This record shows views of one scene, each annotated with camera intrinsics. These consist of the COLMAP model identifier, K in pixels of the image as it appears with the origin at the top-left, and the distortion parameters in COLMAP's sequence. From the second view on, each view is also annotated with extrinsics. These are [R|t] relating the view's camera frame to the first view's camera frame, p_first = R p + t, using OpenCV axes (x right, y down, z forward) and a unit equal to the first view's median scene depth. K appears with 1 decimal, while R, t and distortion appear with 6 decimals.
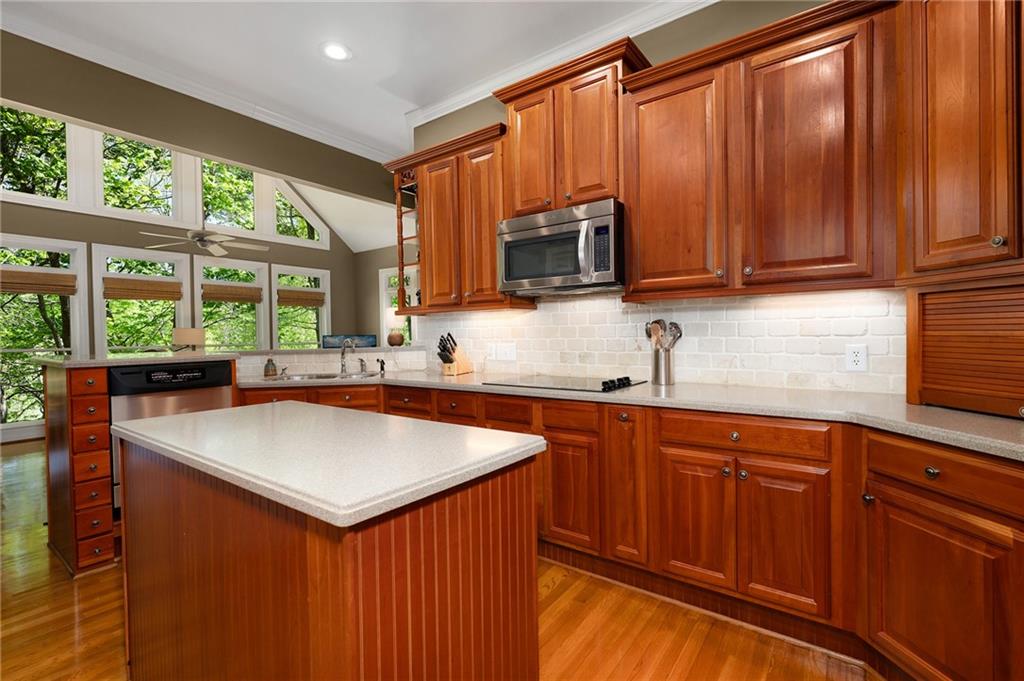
lens RADIAL K [[463.0, 0, 510.4], [0, 463.0, 337.5], [0, 0, 1]] dist [0.002291, -0.000025]
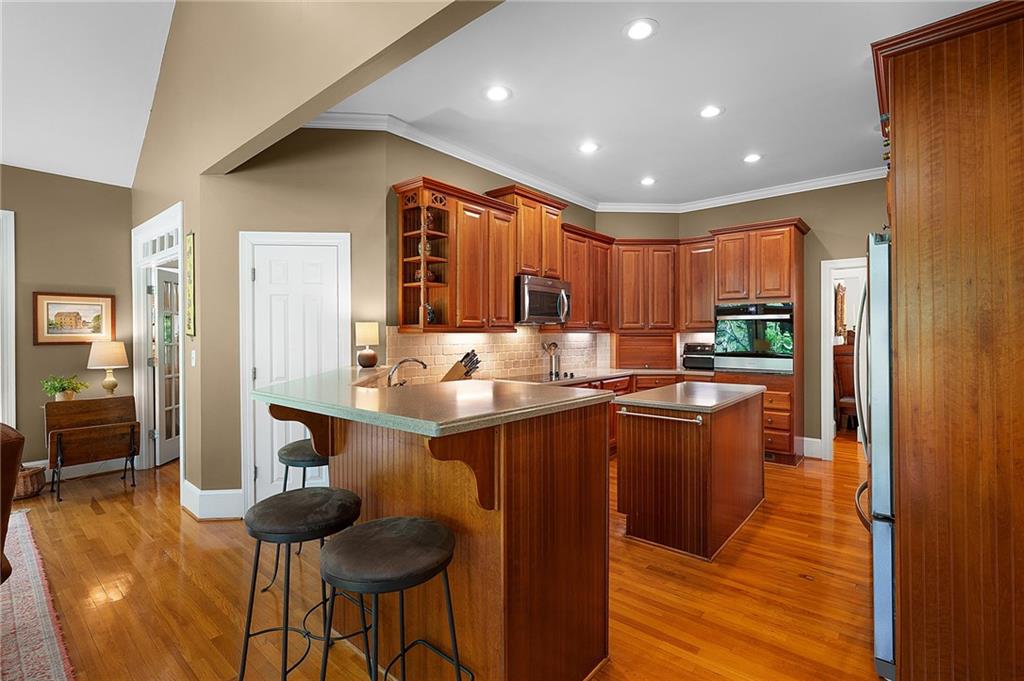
lens RADIAL K [[463.0, 0, 510.4], [0, 463.0, 337.5], [0, 0, 1]] dist [0.002291, -0.000025]
pose [[0.075354, 0.011406, 0.997092, -1.469476], [0.012751, 0.999842, -0.012401, -0.029132], [-0.997075, 0.013648, 0.075196, 0.906946]]
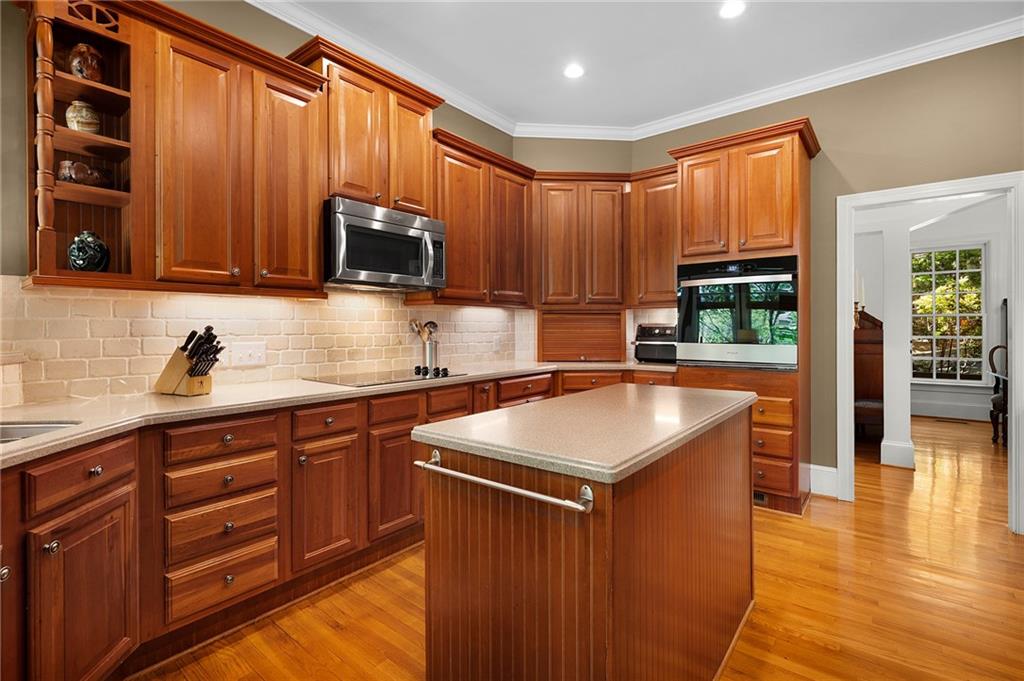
lens RADIAL K [[469.0, 0, 510.7], [0, 469.0, 327.6], [0, 0, 1]] dist [0.000876, 0.000062]
pose [[0.044225, 0.017173, 0.998874, -0.838713], [0.013003, 0.999758, -0.017764, 0.008715], [-0.998937, 0.013774, 0.043991, 0.627831]]
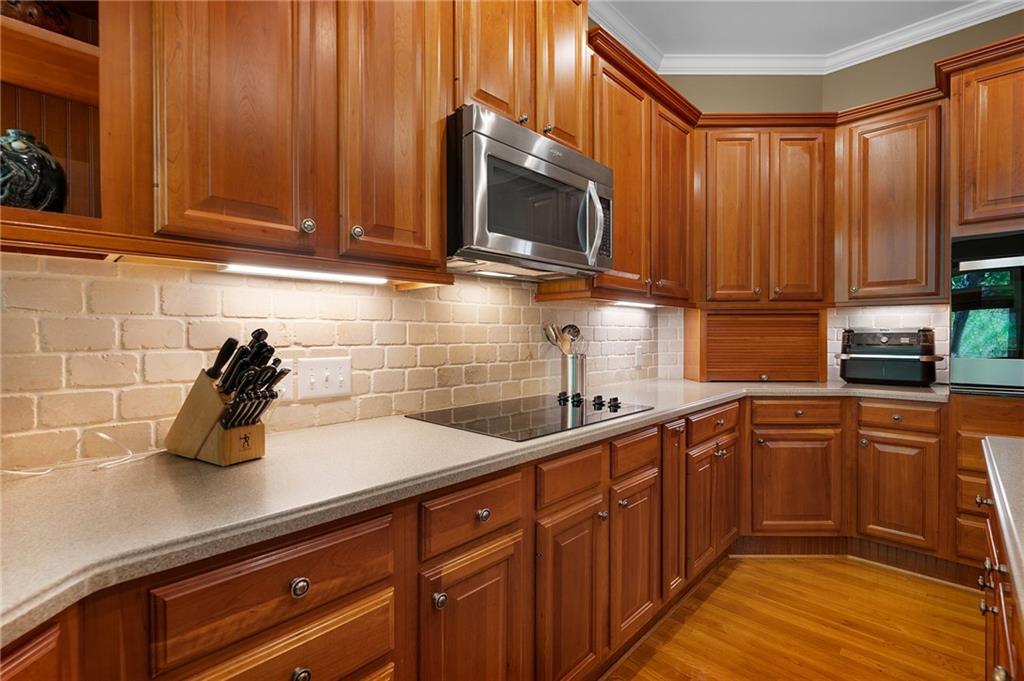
lens RADIAL K [[463.0, 0, 510.4], [0, 463.0, 337.5], [0, 0, 1]] dist [0.002291, -0.000025]
pose [[0.131724, 0.011443, 0.991220, -0.482656], [0.010662, 0.999859, -0.012959, 0.000674], [-0.991229, 0.012275, 0.131583, 0.873376]]
